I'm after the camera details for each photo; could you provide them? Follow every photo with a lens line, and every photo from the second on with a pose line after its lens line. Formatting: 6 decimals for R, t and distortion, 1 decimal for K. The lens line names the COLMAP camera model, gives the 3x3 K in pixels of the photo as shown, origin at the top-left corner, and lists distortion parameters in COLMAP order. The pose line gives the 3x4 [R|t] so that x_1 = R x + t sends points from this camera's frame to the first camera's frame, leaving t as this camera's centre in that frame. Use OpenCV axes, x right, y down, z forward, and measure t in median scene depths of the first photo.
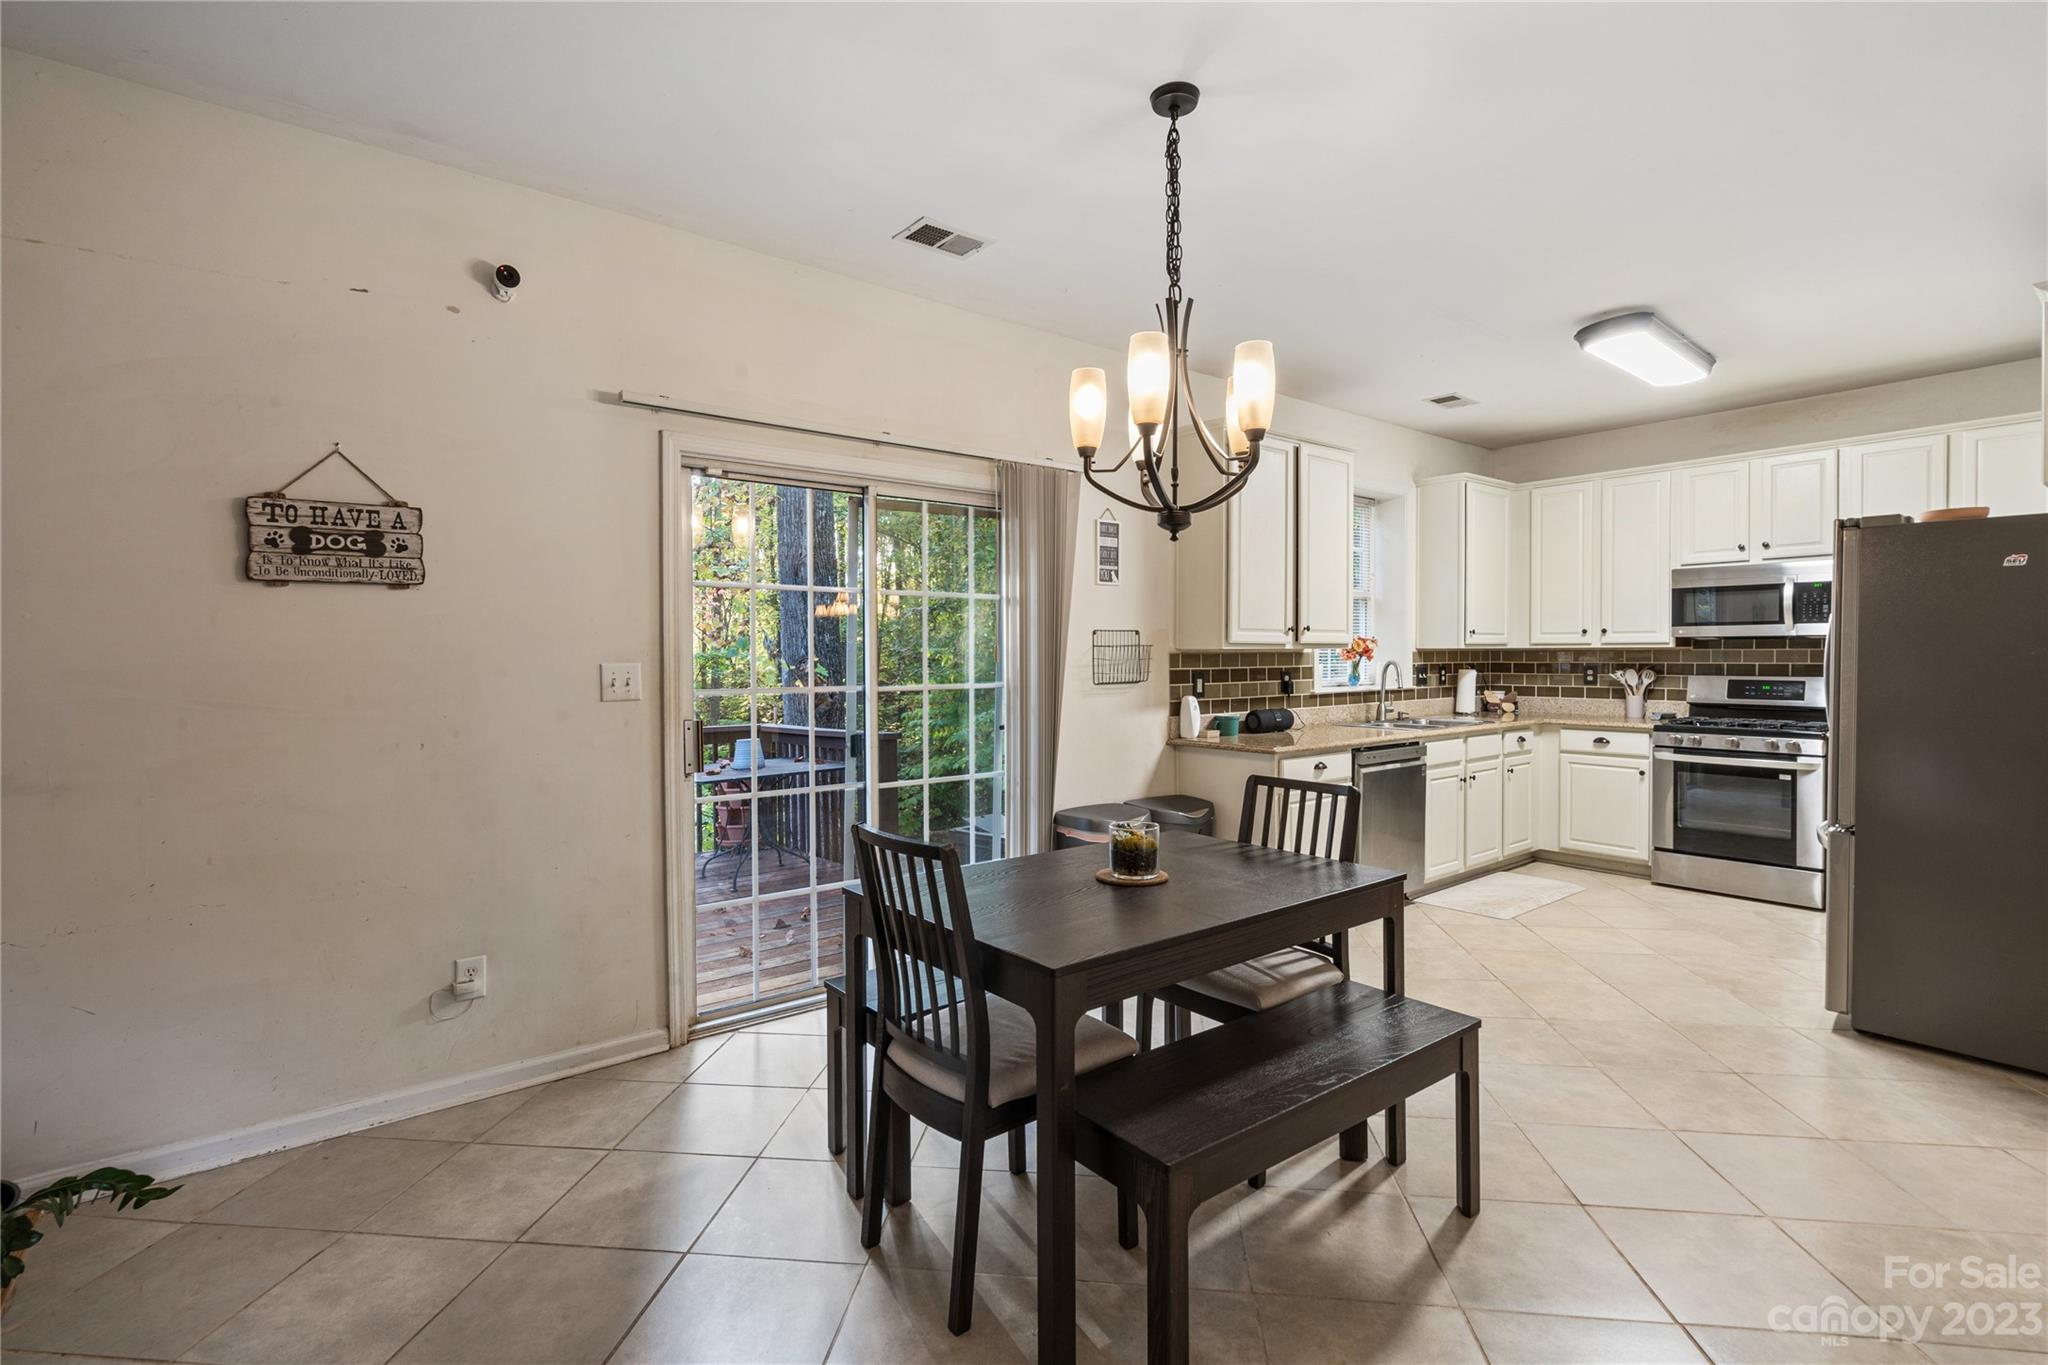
lens RADIAL K [[963.4, 0, 1023.5], [0, 963.4, 670.7], [0, 0, 1]] dist [-0.003061, 0.003825]
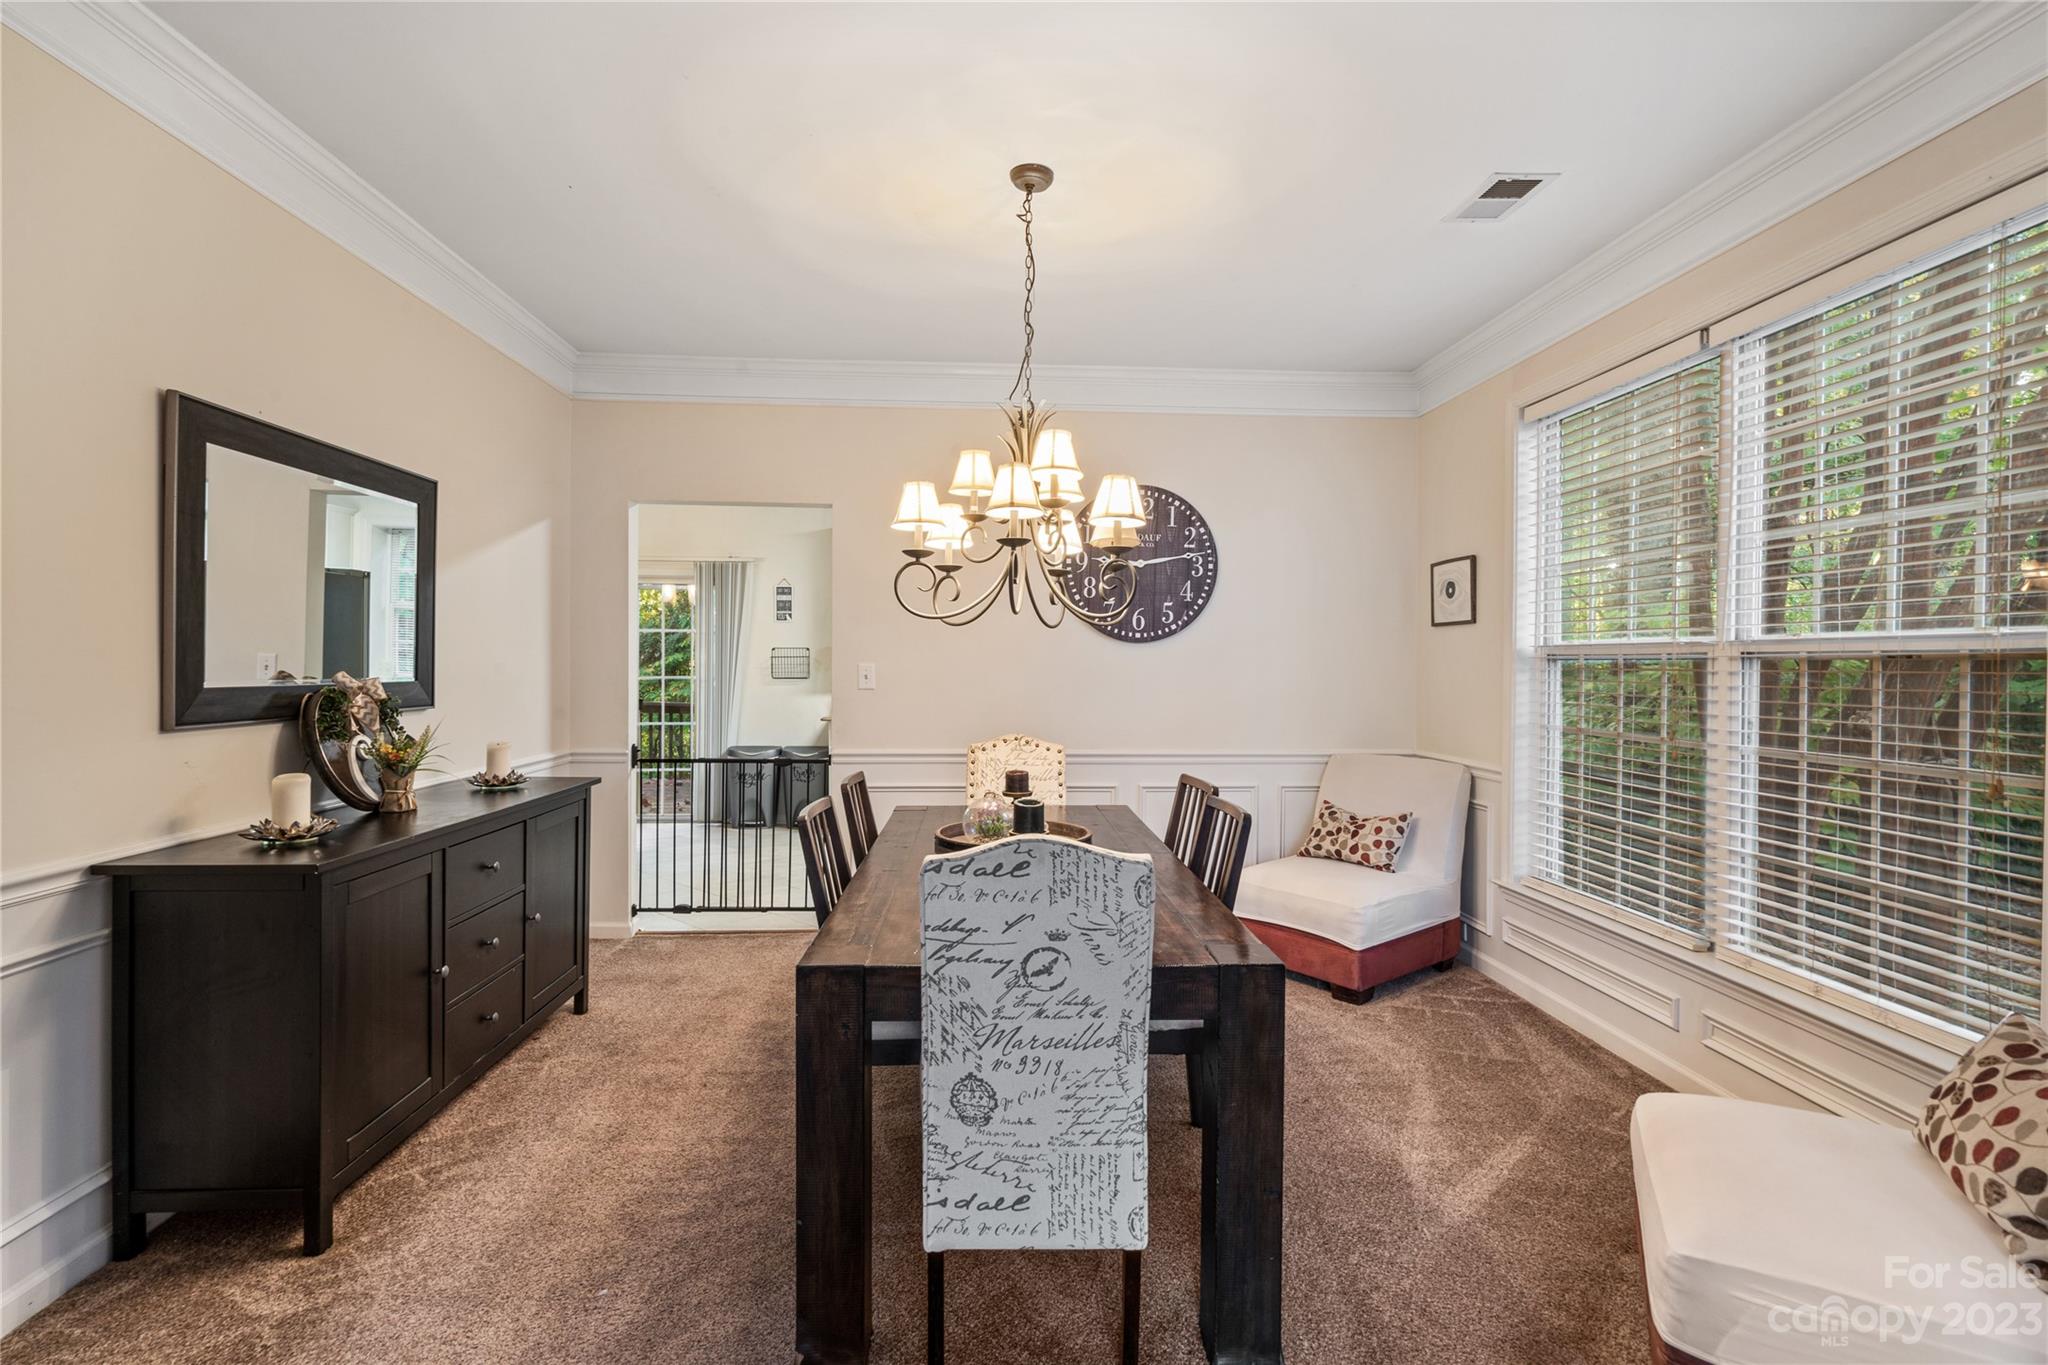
lens RADIAL K [[963.4, 0, 1009.0], [0, 963.4, 661.6], [0, 0, 1]] dist [-0.003061, 0.003825]
pose [[0.810247, 0.007719, -0.586037, 1.203593], [-0.017161, 0.999797, -0.010558, -0.004880], [0.585837, 0.018611, 0.810215, -0.144781]]
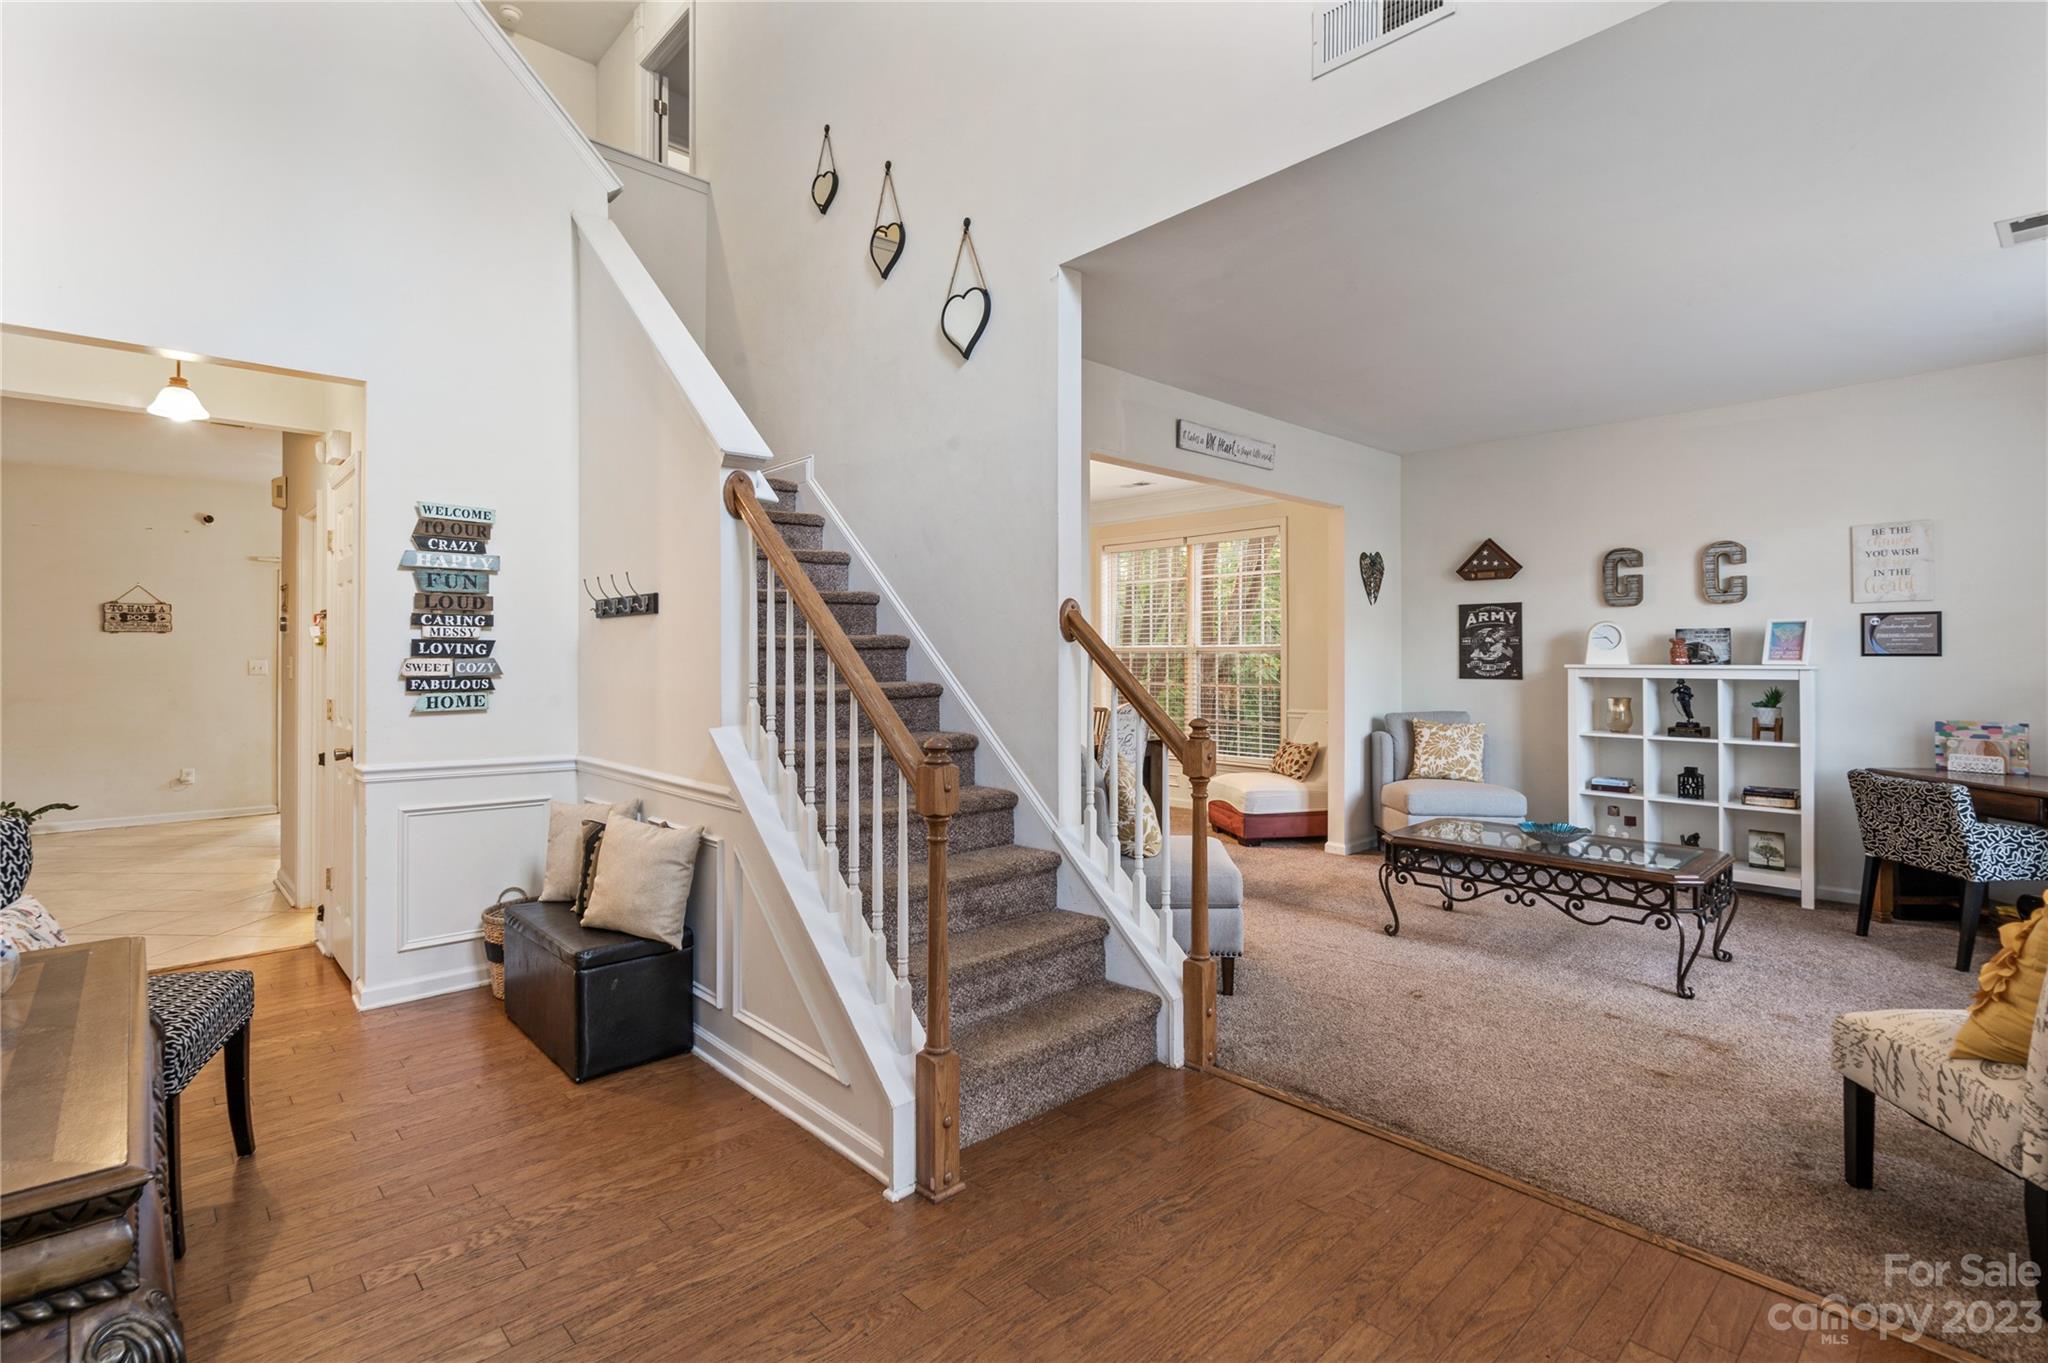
lens RADIAL K [[963.4, 0, 1011.5], [0, 963.4, 649.3], [0, 0, 1]] dist [-0.003061, 0.003825]
pose [[0.997659, 0.003200, 0.068309, 0.839989], [-0.001612, 0.999727, -0.023293, 0.009903], [-0.068365, 0.023128, 0.997392, -0.949746]]
